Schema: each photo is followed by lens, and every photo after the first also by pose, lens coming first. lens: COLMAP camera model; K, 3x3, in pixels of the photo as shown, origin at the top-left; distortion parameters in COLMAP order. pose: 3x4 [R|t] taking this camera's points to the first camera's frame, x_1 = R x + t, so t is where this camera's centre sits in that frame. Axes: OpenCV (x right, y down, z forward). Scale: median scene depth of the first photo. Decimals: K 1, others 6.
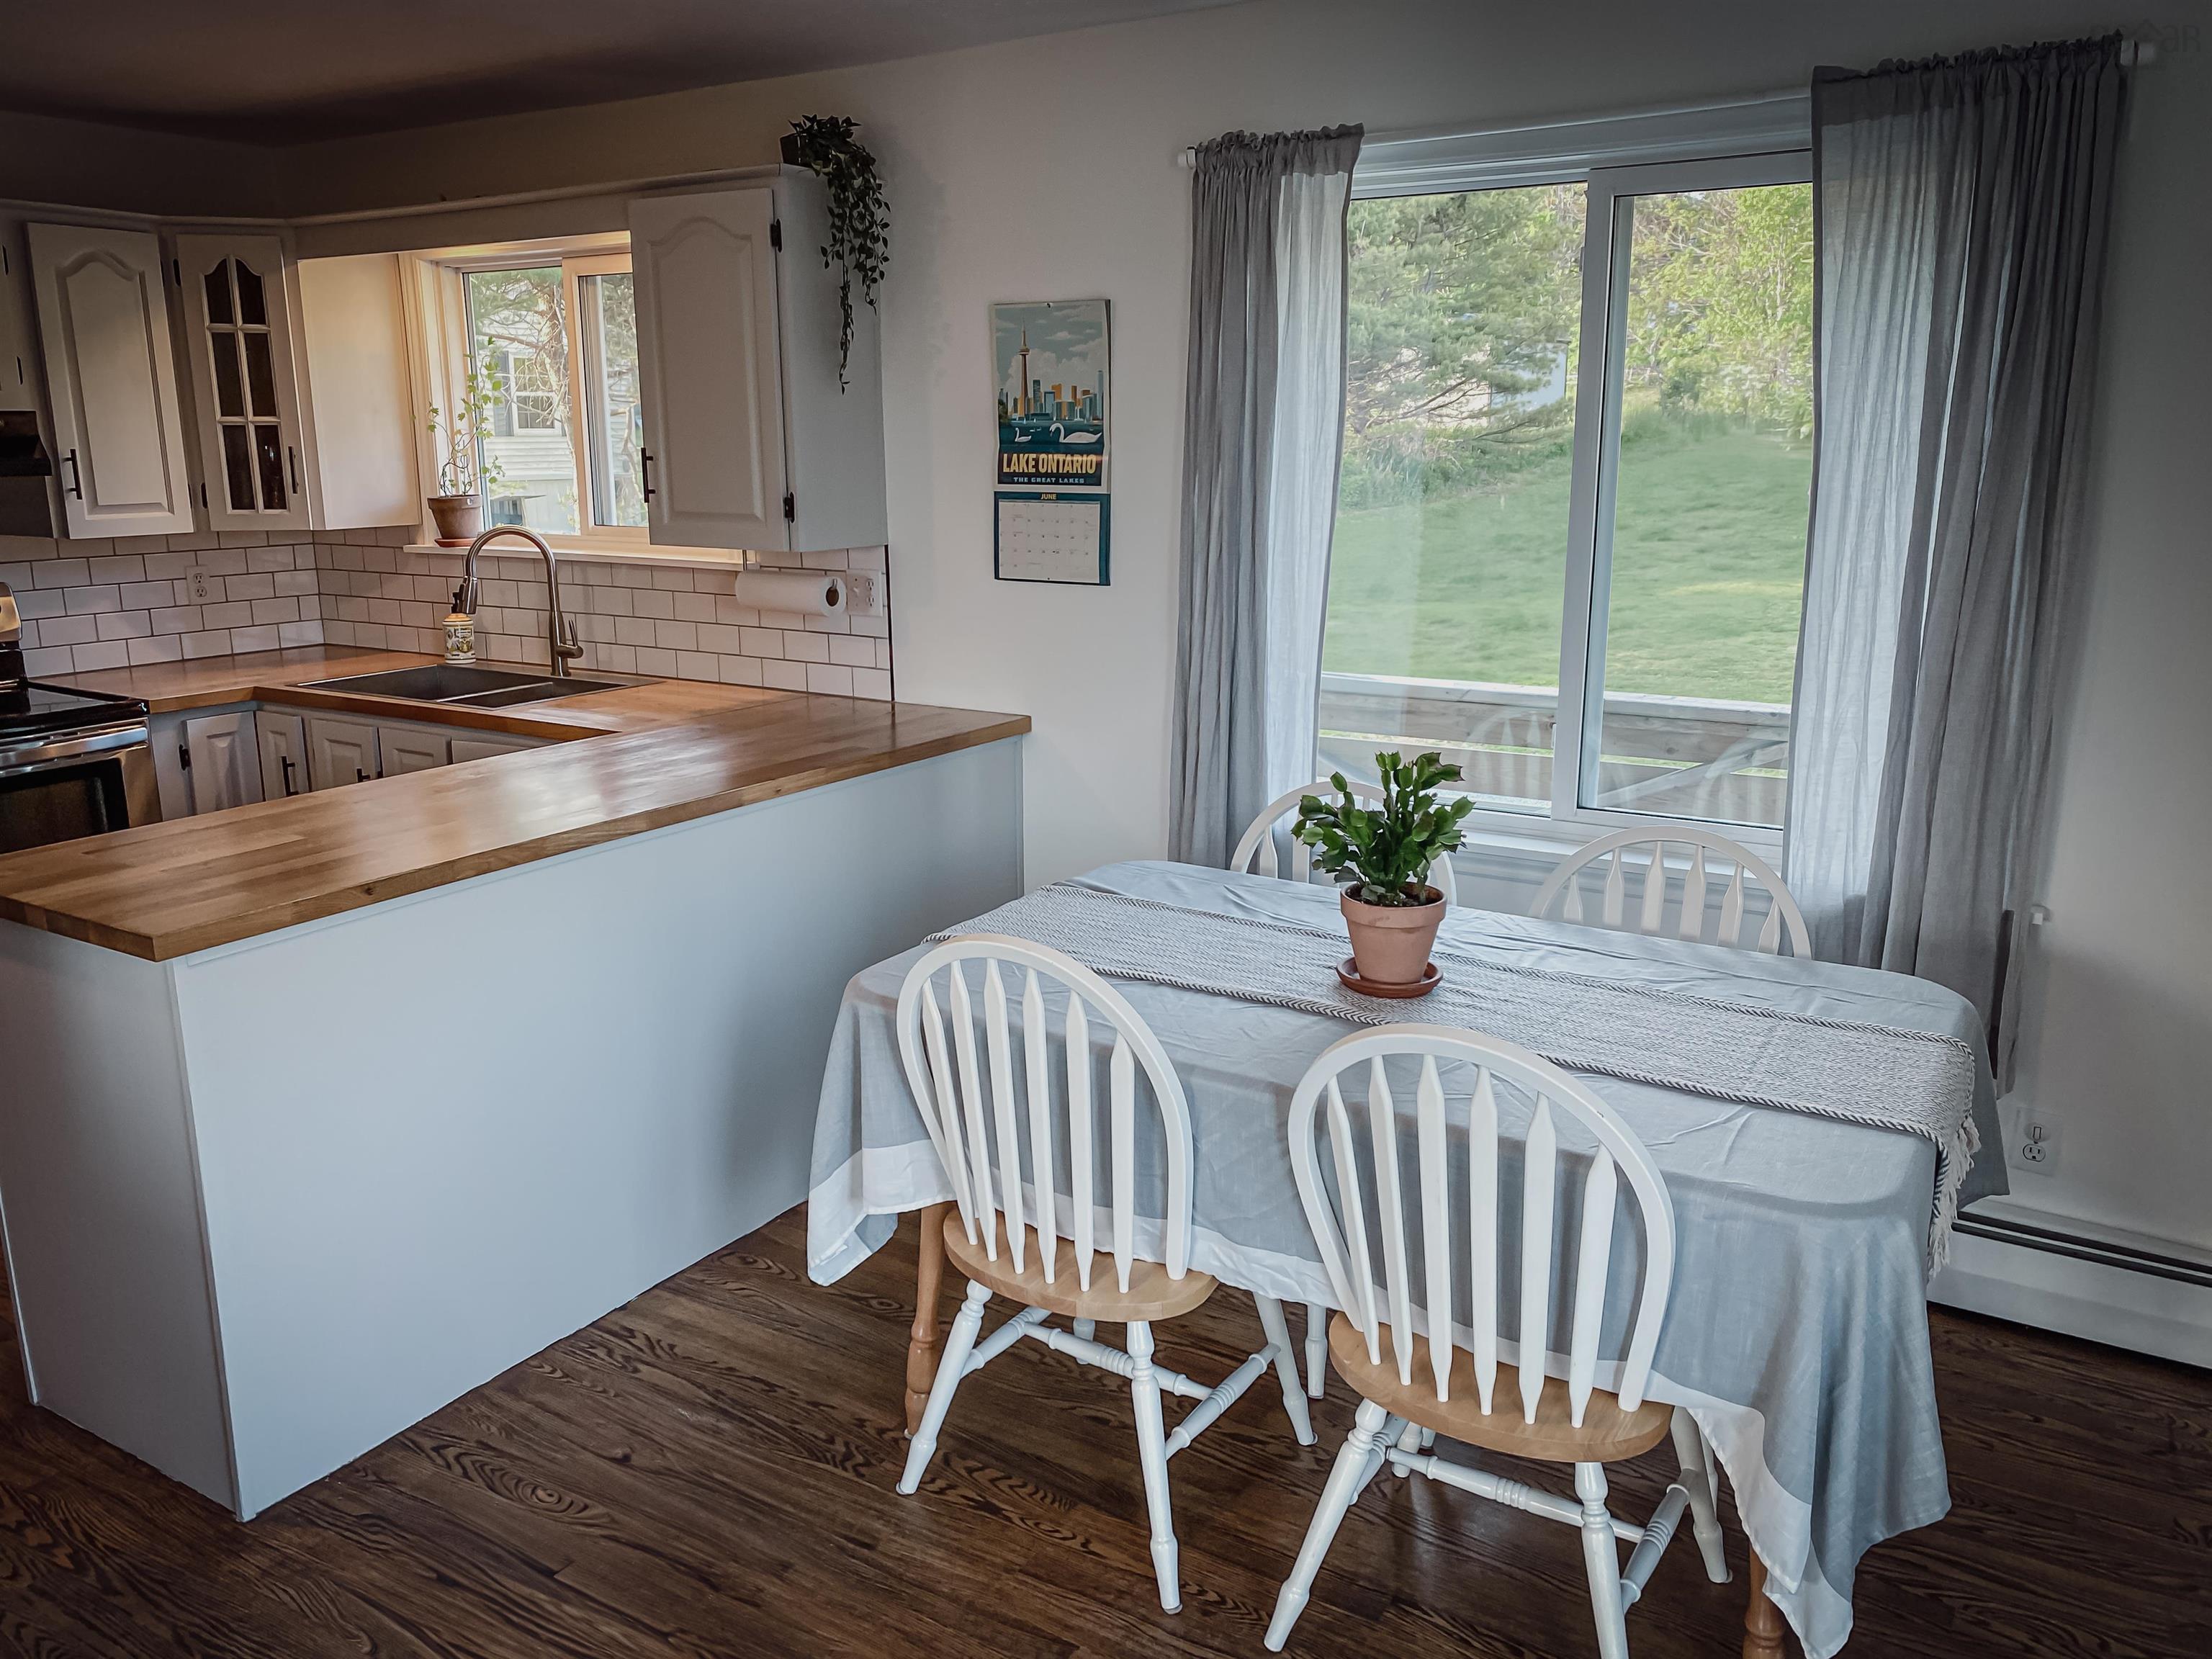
lens RADIAL K [[1695.5, 0, 1106.0], [0, 1695.5, 829.5], [0, 0, 1]] dist [0.022568, -0.020409]
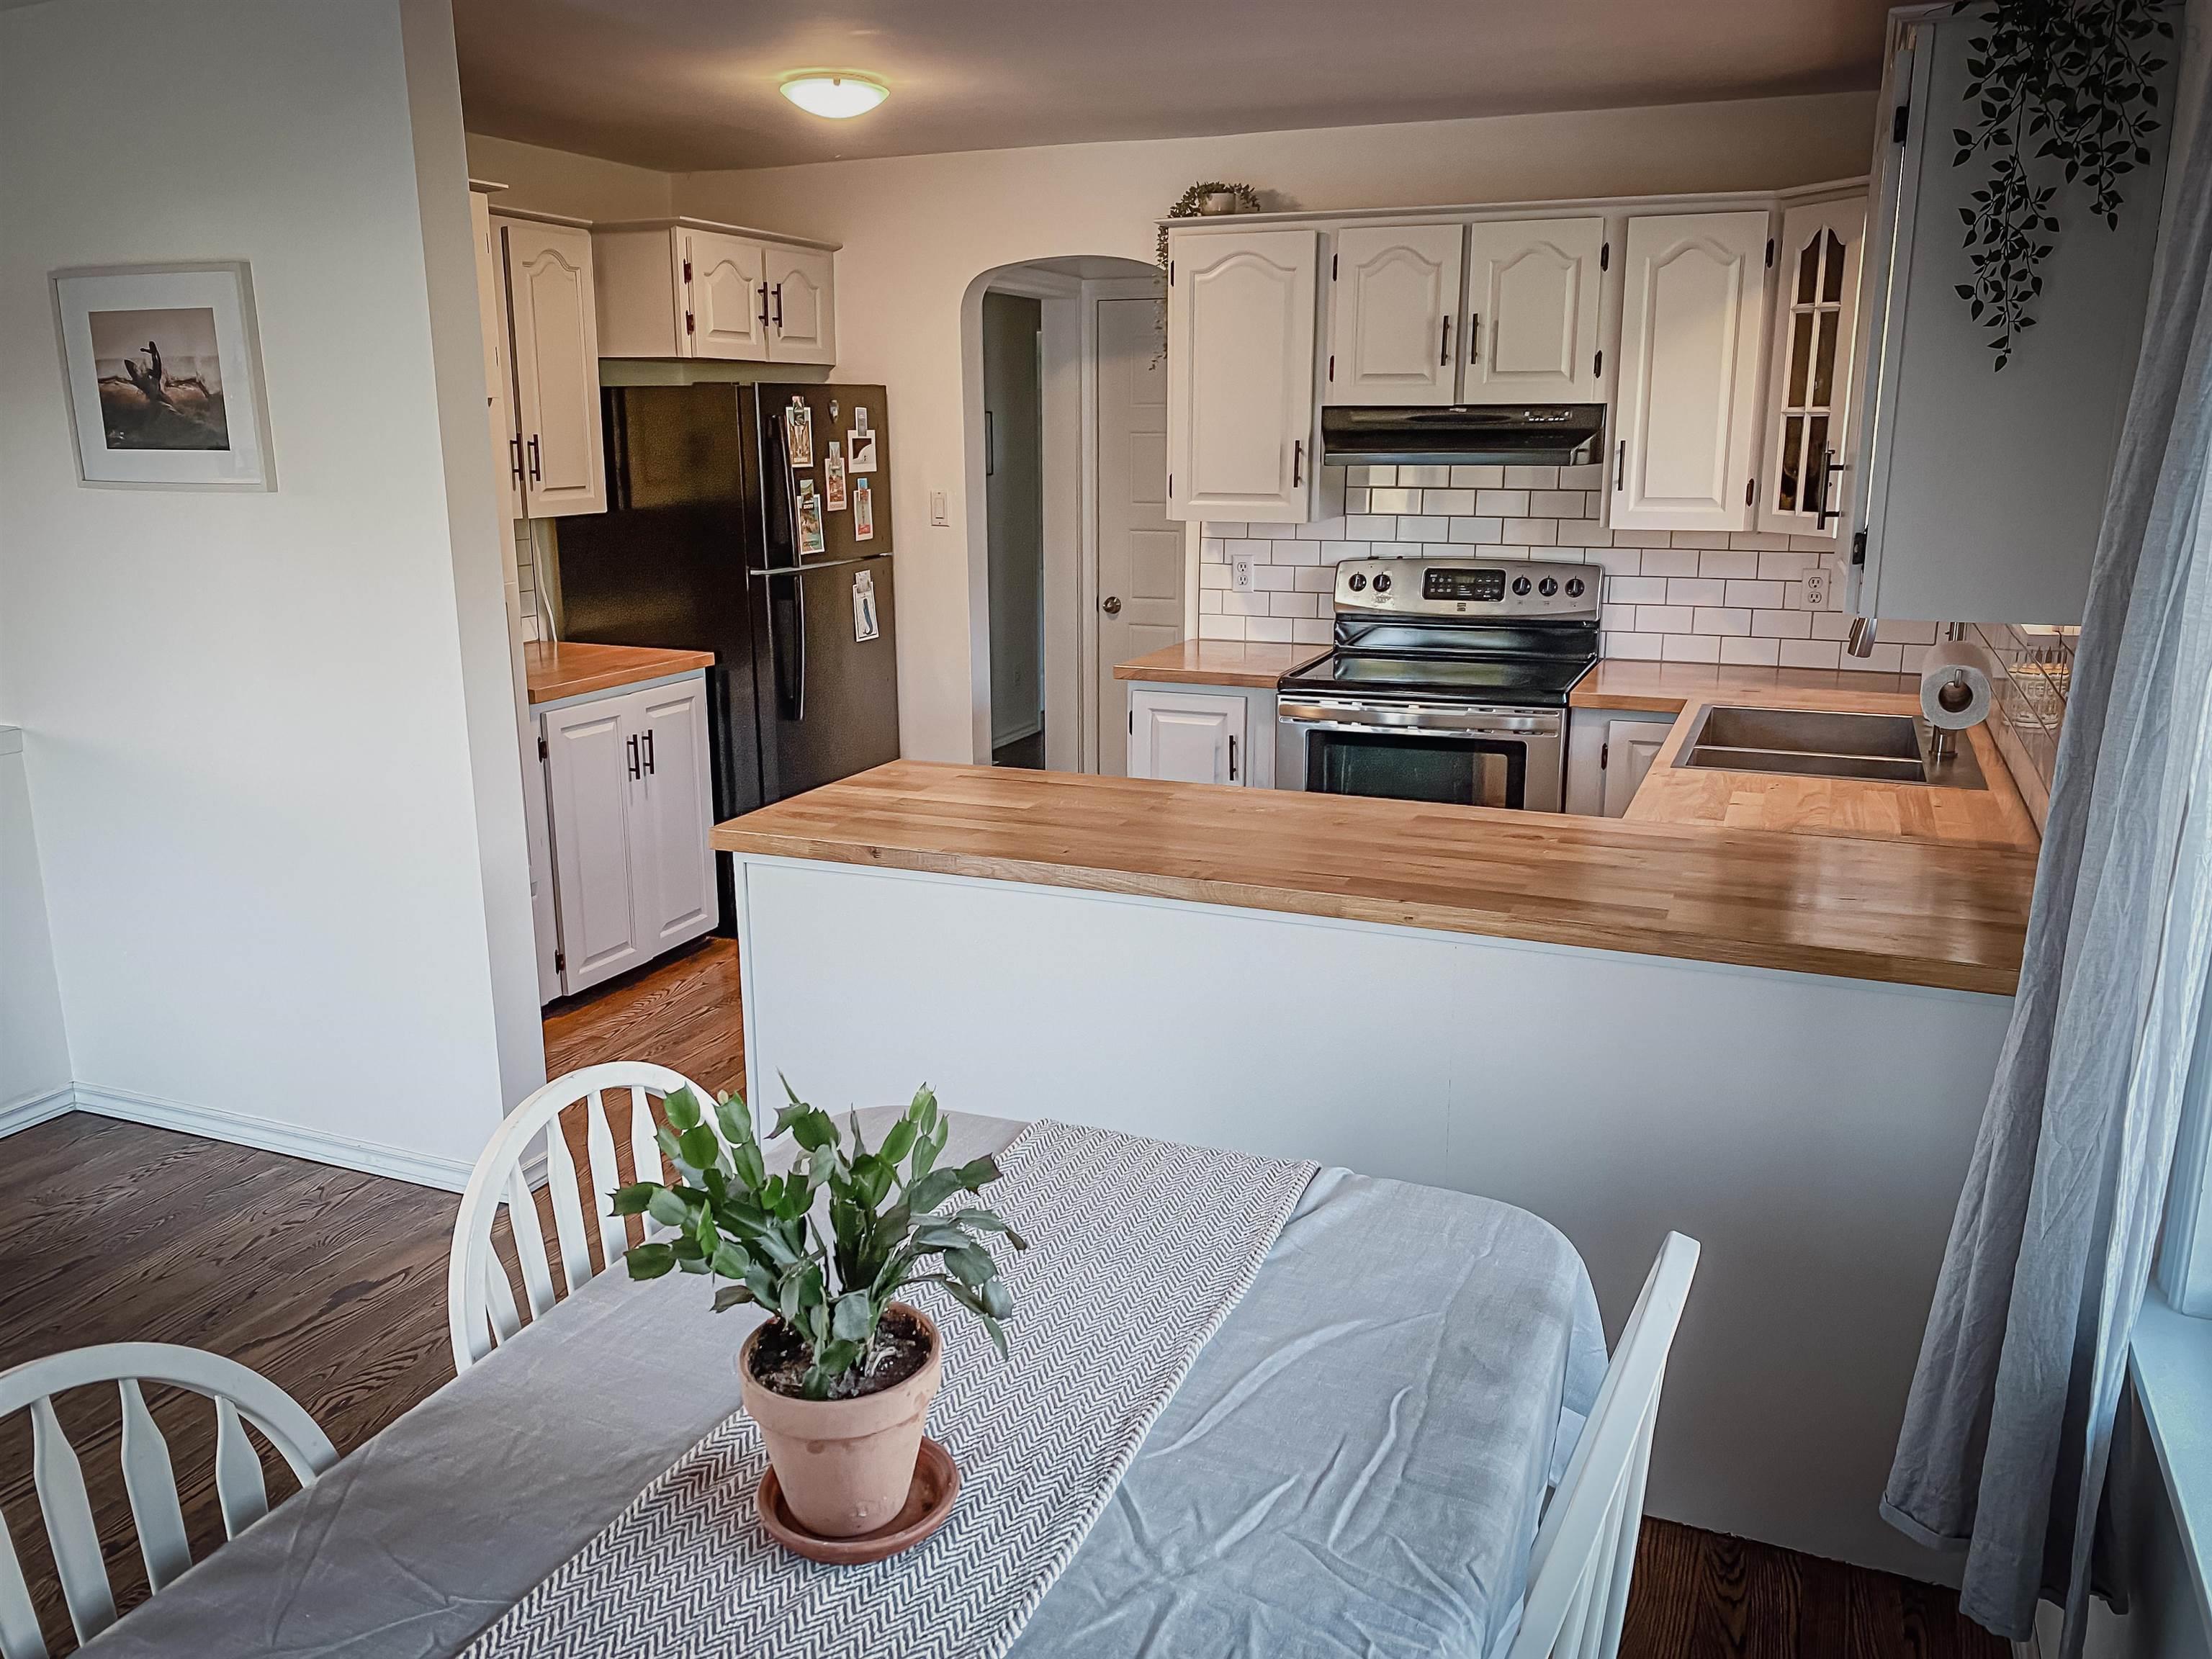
lens RADIAL K [[1695.5, 0, 1106.0], [0, 1695.5, 829.5], [0, 0, 1]] dist [0.022568, -0.020409]
pose [[0.159865, 0.237758, -0.958078, 0.571184], [-0.226989, 0.953407, 0.198723, -0.207788], [0.960687, 0.185704, 0.206385, 0.836042]]
